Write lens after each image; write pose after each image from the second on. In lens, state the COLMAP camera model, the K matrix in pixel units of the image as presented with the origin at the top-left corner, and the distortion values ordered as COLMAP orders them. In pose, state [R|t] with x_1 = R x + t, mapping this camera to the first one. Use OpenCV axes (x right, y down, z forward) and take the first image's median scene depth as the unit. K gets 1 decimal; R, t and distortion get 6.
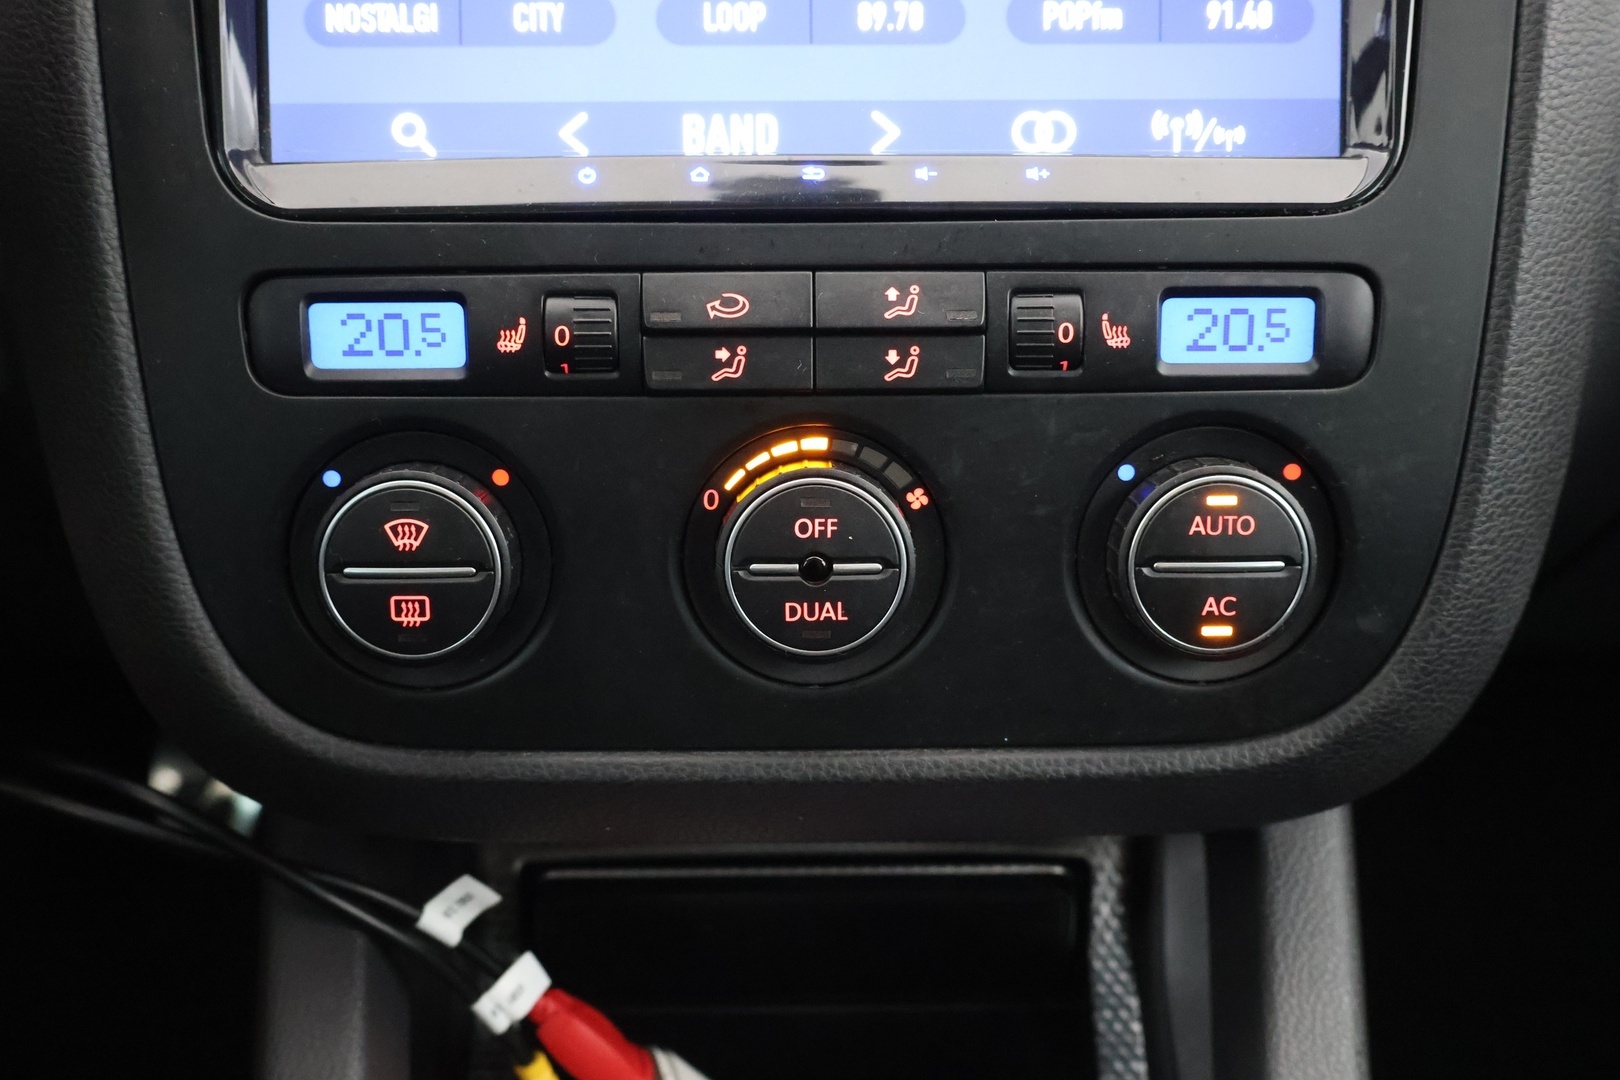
lens RADIAL K [[1708.4, 0, 800.1], [0, 1708.4, 537.7], [0, 0, 1]] dist [0.001328, 0.000000]
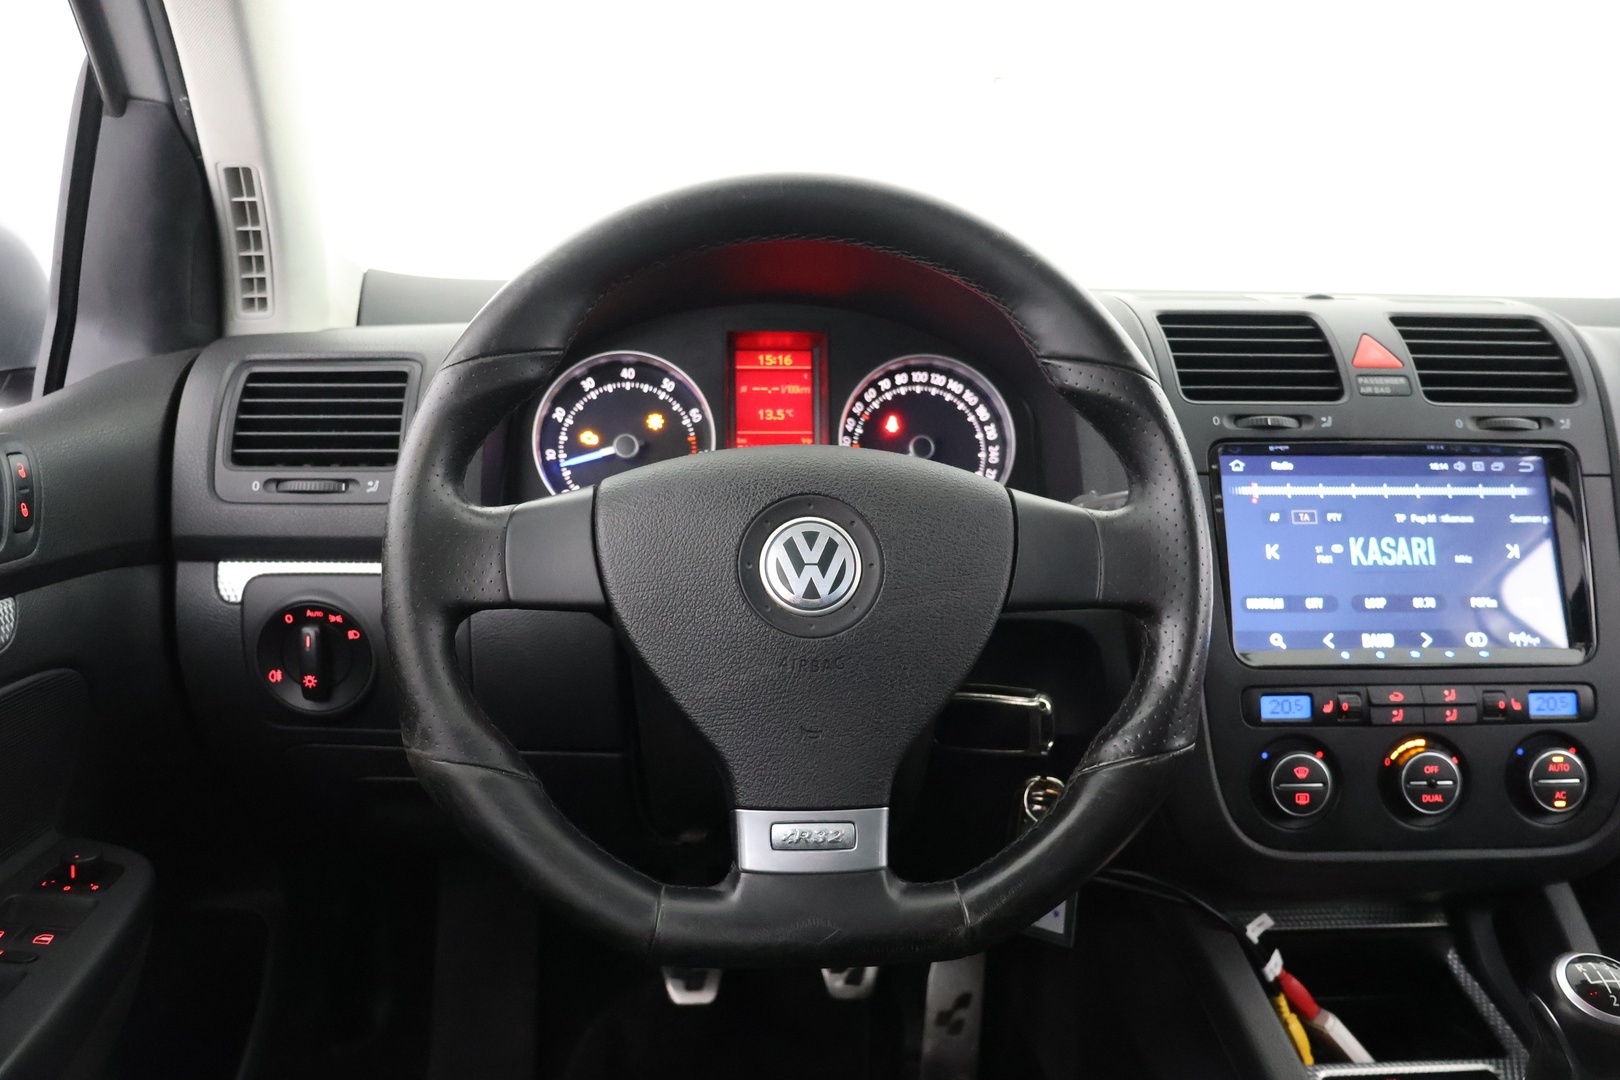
lens RADIAL K [[1354.6, 0, 802.0], [0, 1354.6, 529.0], [0, 0, 1]] dist [-0.016857, 0.014415]
pose [[0.998058, 0.003454, 0.062188, -1.246855], [0.013091, 0.964523, -0.263675, 0.198356], [-0.060892, 0.263977, 0.962605, -1.342285]]
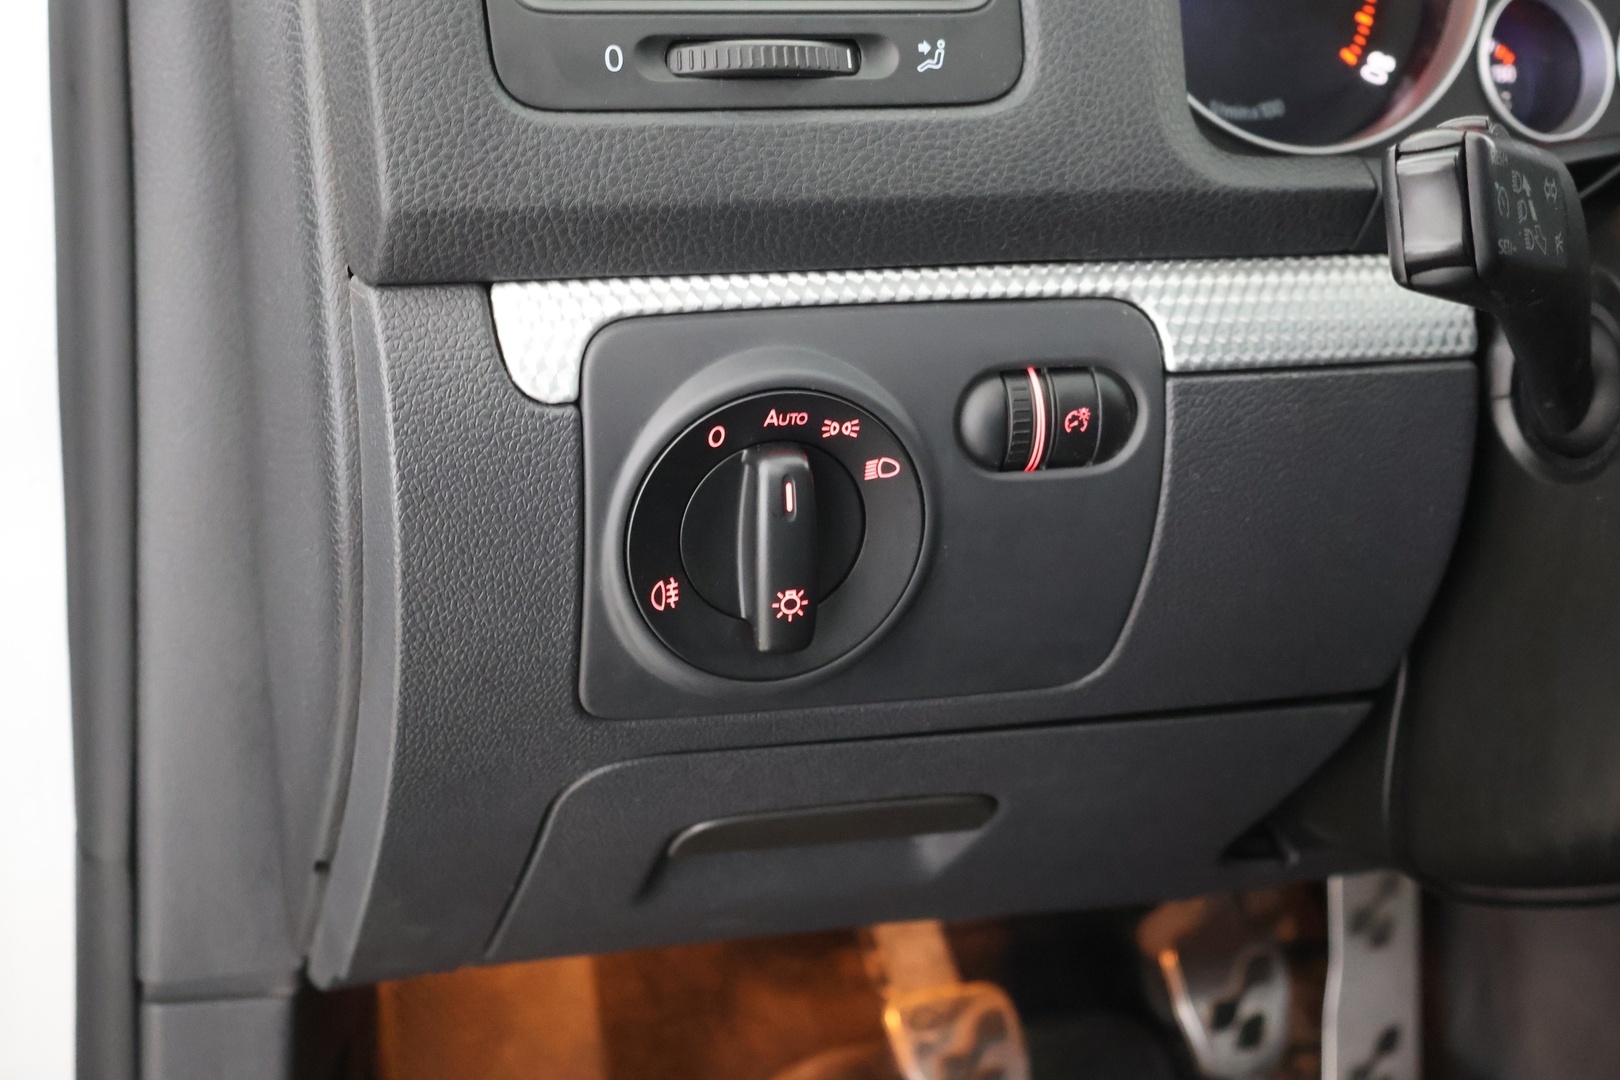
lens RADIAL K [[2251.2, 0, 820.8], [0, 2251.2, 551.3], [0, 0, 1]] dist [-0.017834, 0.000000]
pose [[0.931816, -0.085658, 0.352678, -2.488357], [0.116443, 0.990936, -0.066980, -0.124965], [-0.343744, 0.103480, 0.933345, -0.260624]]
